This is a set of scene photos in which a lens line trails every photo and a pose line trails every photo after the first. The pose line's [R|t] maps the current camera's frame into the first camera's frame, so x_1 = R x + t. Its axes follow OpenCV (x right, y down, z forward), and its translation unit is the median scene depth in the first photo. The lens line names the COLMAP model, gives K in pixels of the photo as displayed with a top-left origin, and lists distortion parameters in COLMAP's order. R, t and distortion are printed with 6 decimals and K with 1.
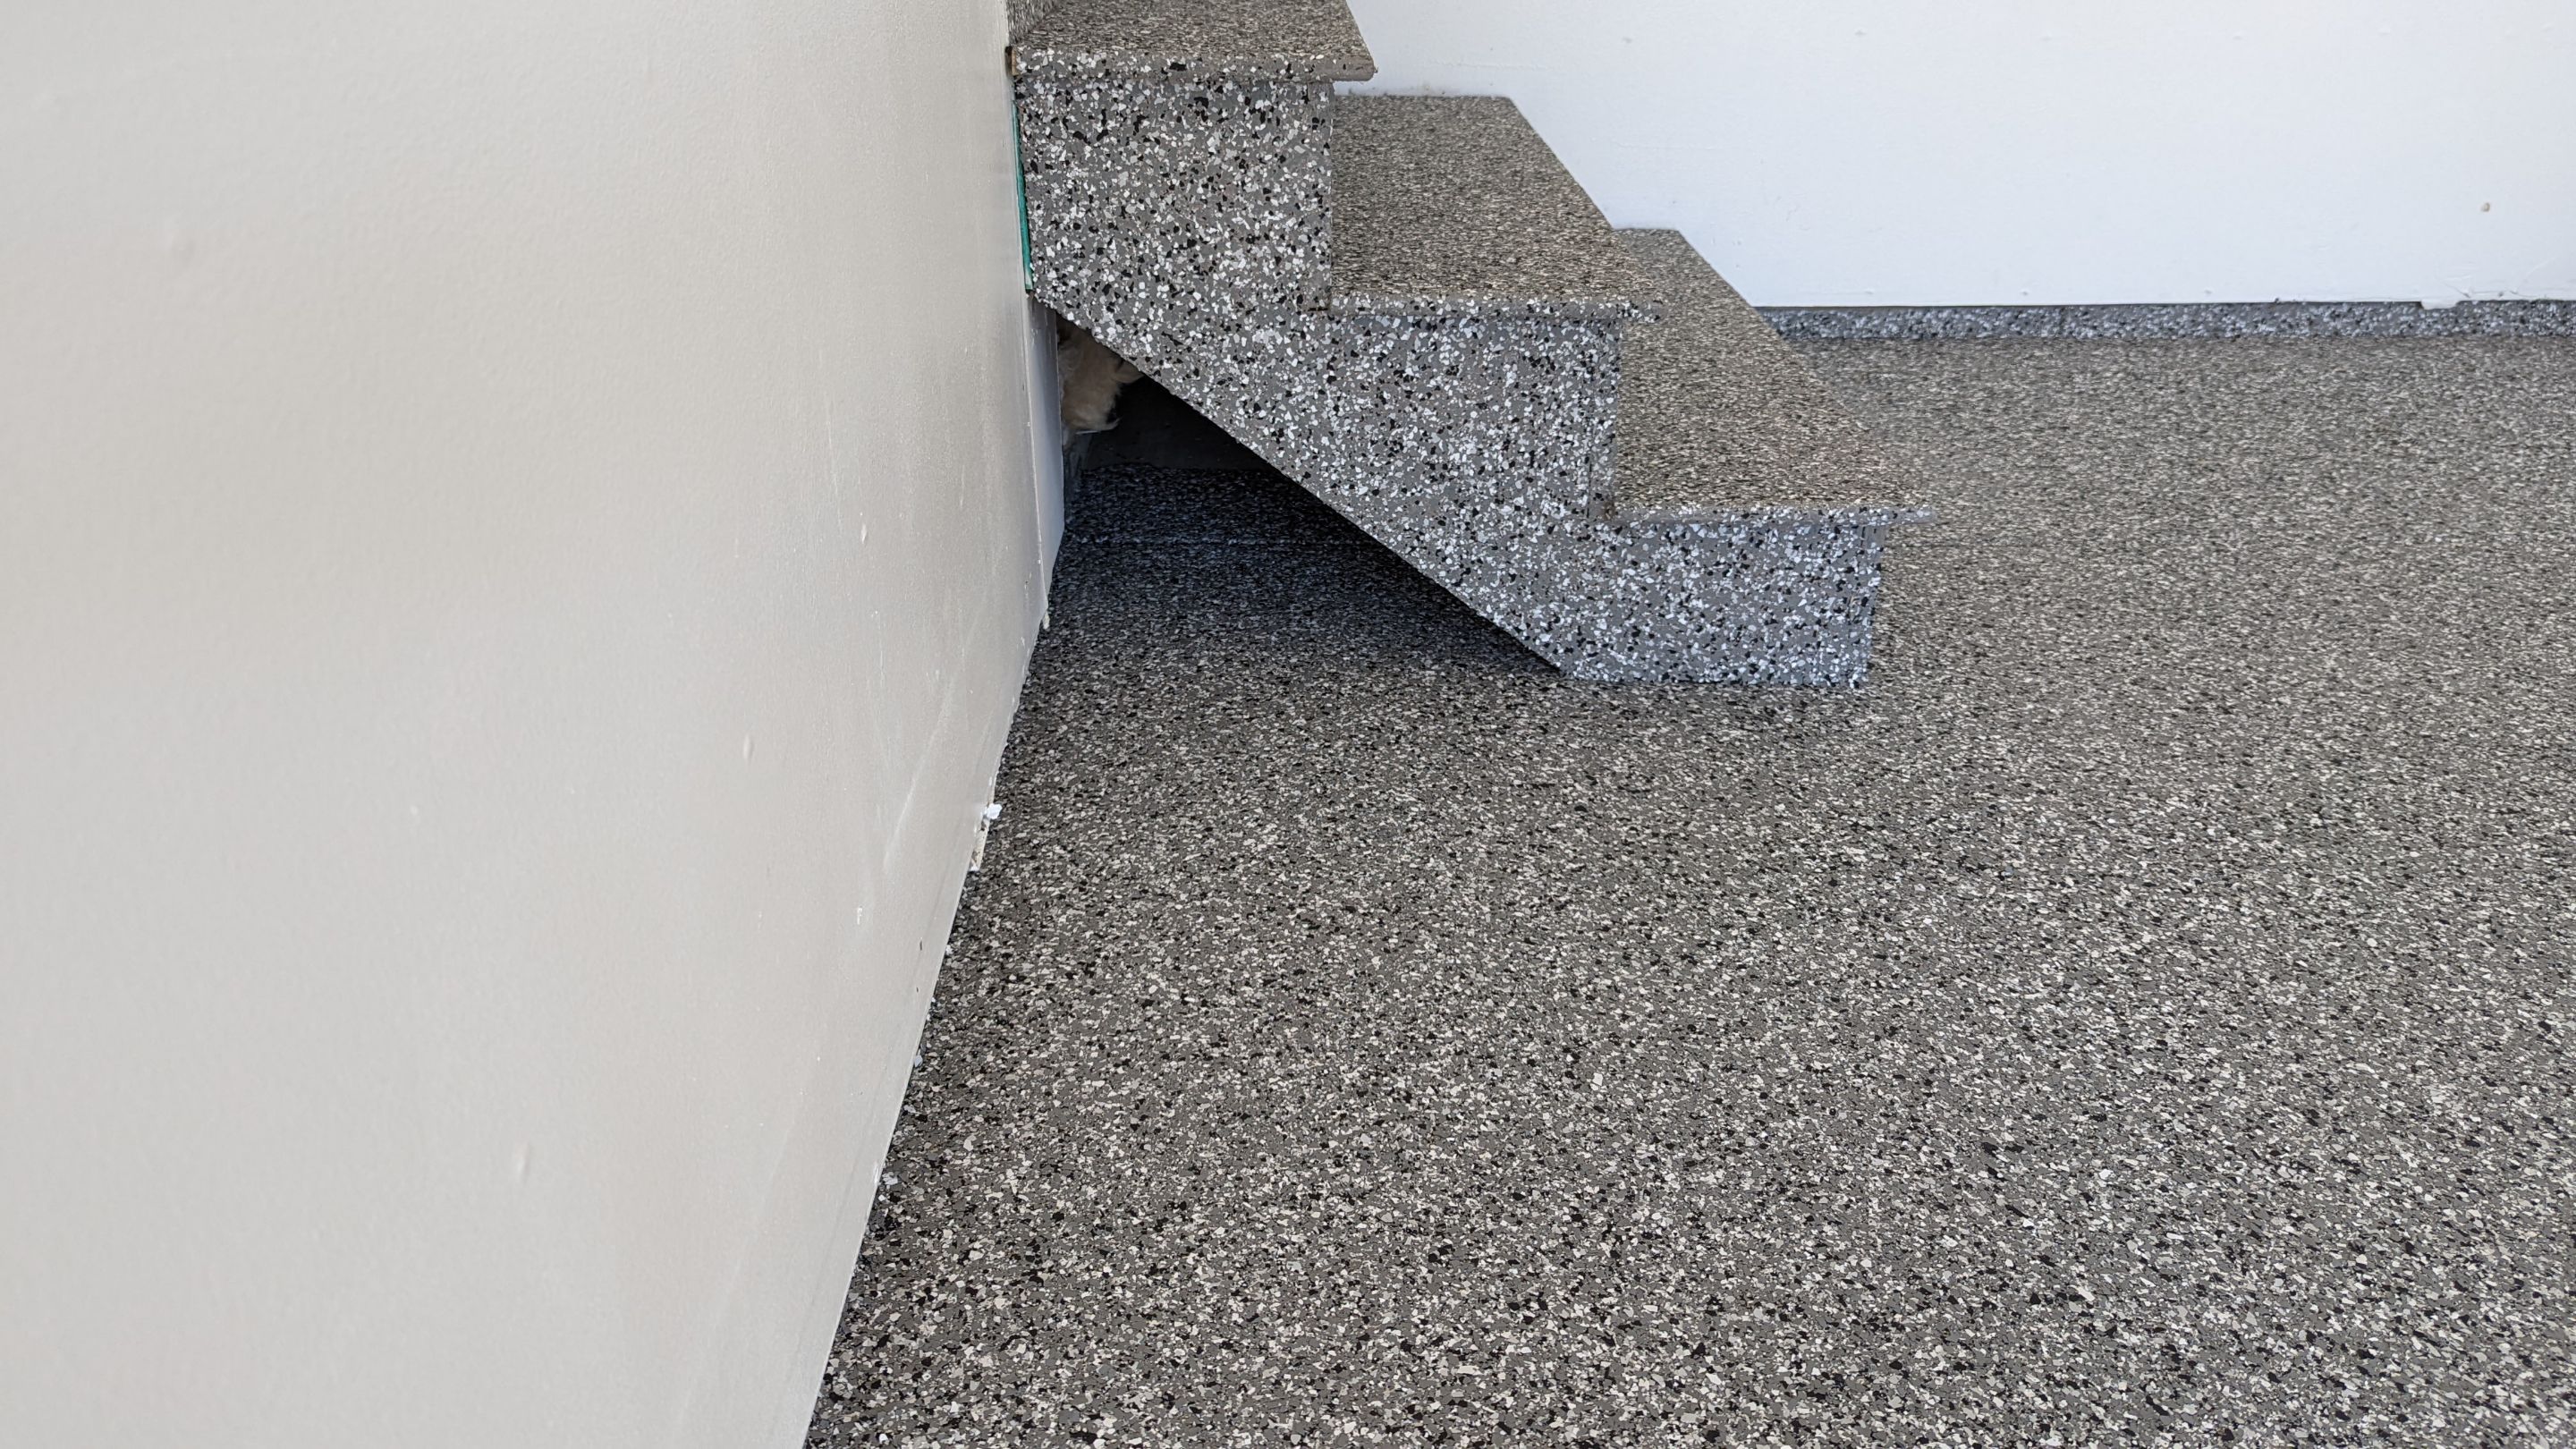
lens RADIAL K [[1867.6, 0, 1277.3], [0, 1867.6, 728.7], [0, 0, 1]] dist [0.070708, -0.087153]
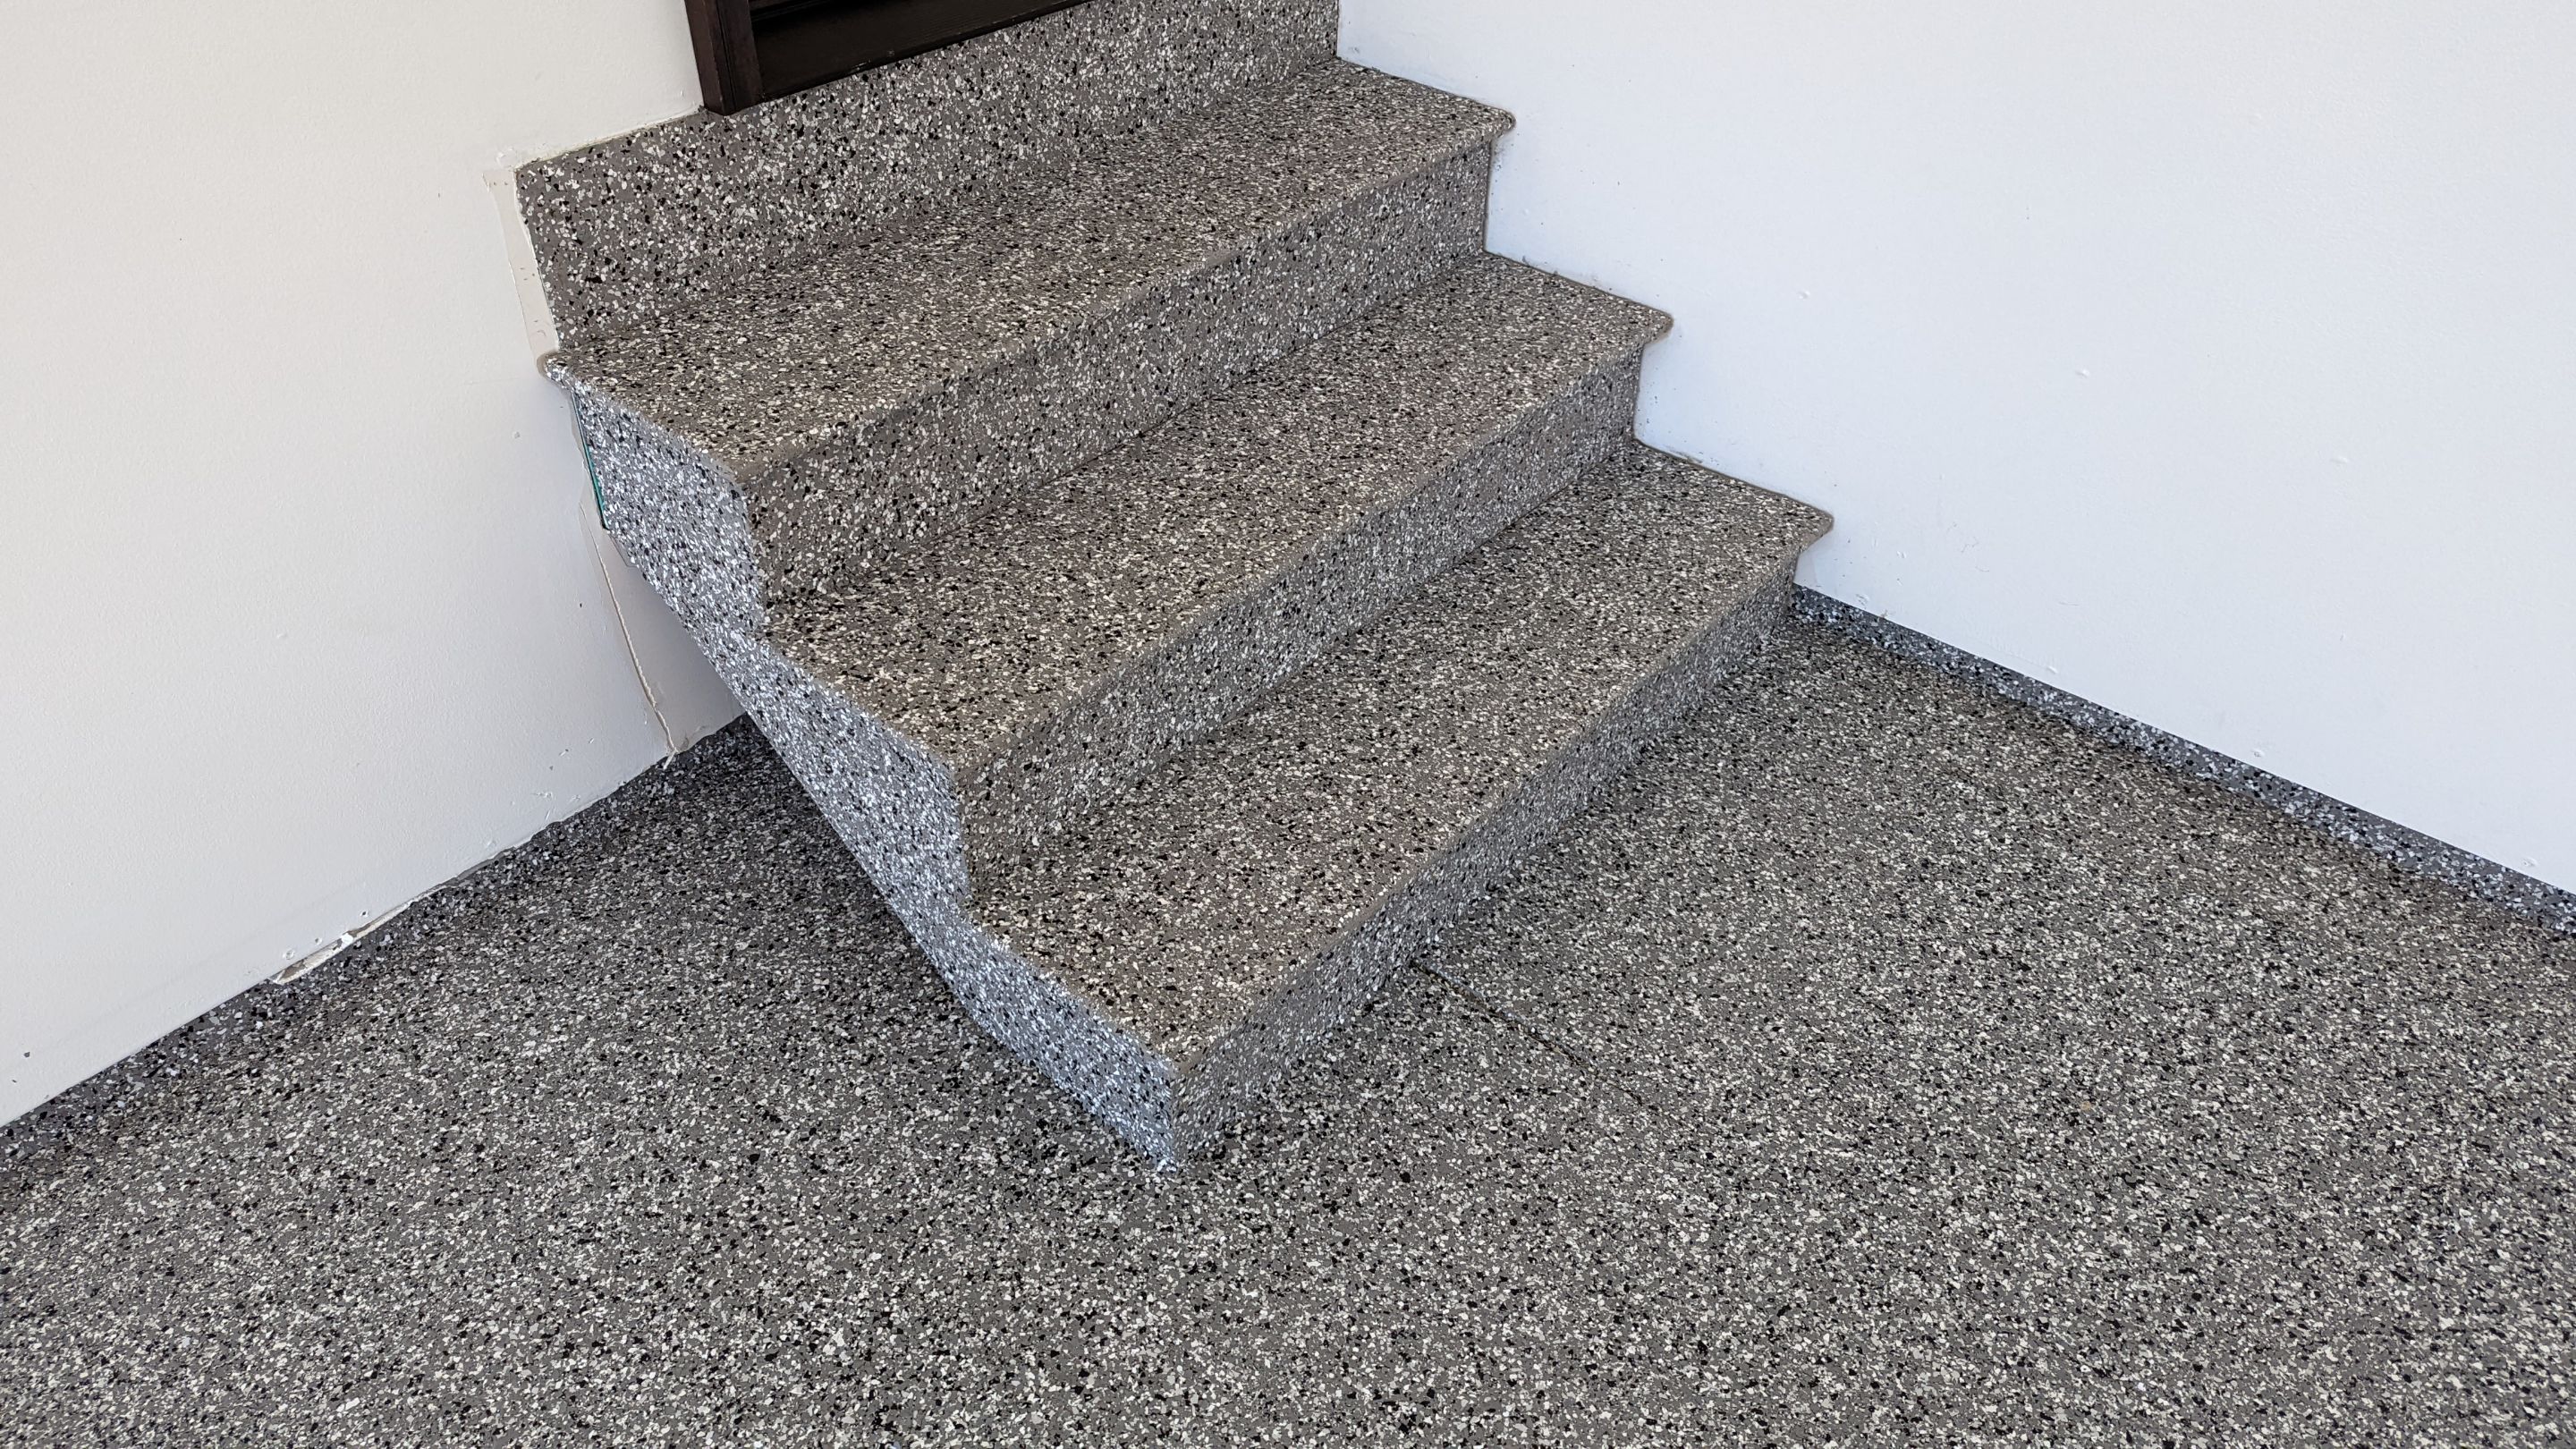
lens RADIAL K [[1867.6, 0, 1277.3], [0, 1867.6, 728.7], [0, 0, 1]] dist [0.070708, -0.087153]
pose [[0.745450, 0.414868, -0.521717, 0.868068], [-0.295855, 0.907310, 0.298762, -0.611411], [0.597306, -0.068359, 0.799095, 0.314613]]
